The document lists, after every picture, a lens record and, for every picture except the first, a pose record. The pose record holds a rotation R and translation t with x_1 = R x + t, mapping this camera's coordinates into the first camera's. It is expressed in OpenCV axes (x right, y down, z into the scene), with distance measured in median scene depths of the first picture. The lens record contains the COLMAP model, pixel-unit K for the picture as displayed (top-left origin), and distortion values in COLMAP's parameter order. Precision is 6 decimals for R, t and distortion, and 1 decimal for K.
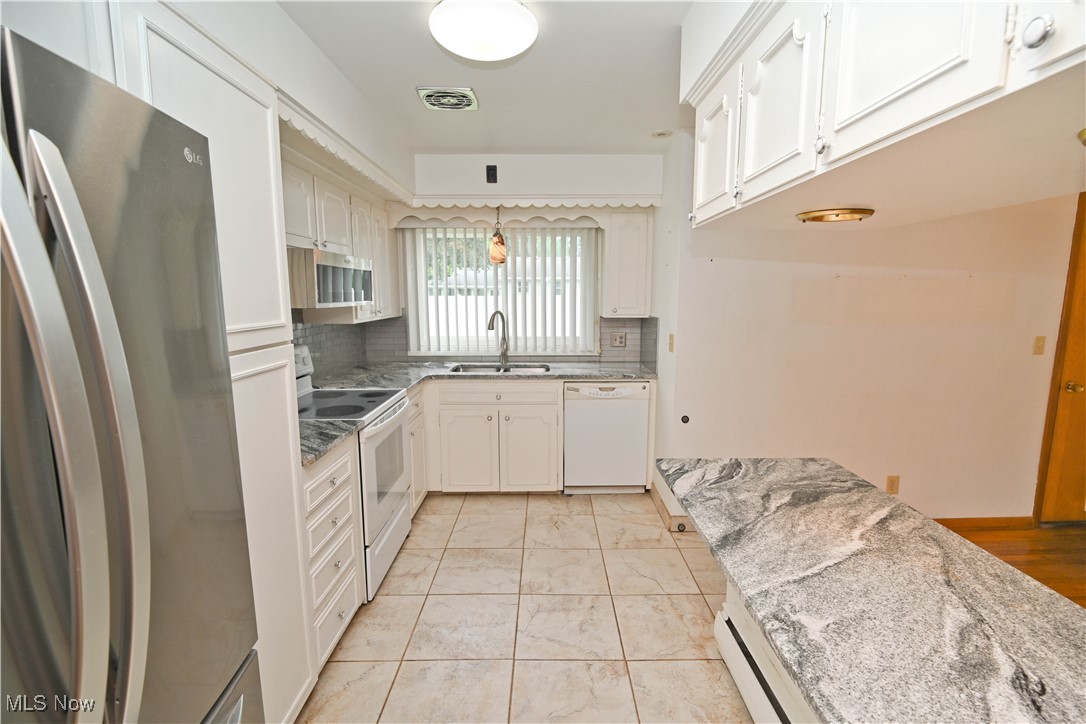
lens RADIAL K [[505.5, 0, 553.7], [0, 505.5, 361.8], [0, 0, 1]] dist [-0.005985, -0.001896]
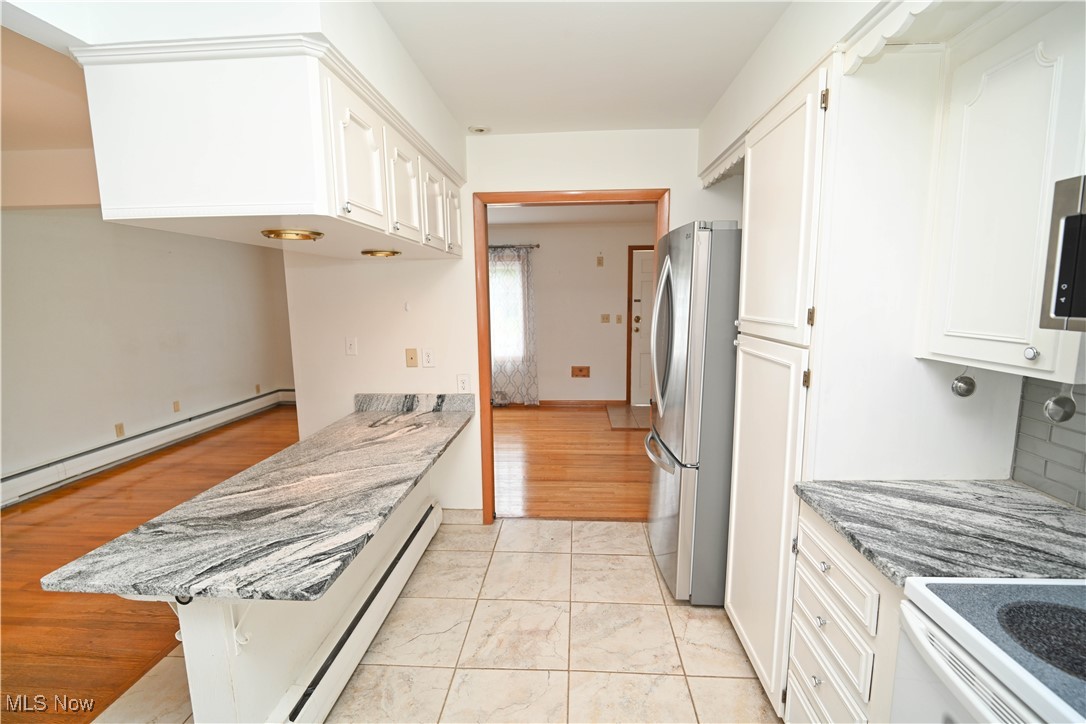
lens RADIAL K [[503.3, 0, 542.7], [0, 503.3, 366.5], [0, 0, 1]] dist [-0.008238, -0.000985]
pose [[-0.996291, -0.001463, 0.086040, -0.076825], [0.022190, 0.961671, 0.273307, -0.152454], [-0.083142, 0.274202, -0.958071, 1.111208]]
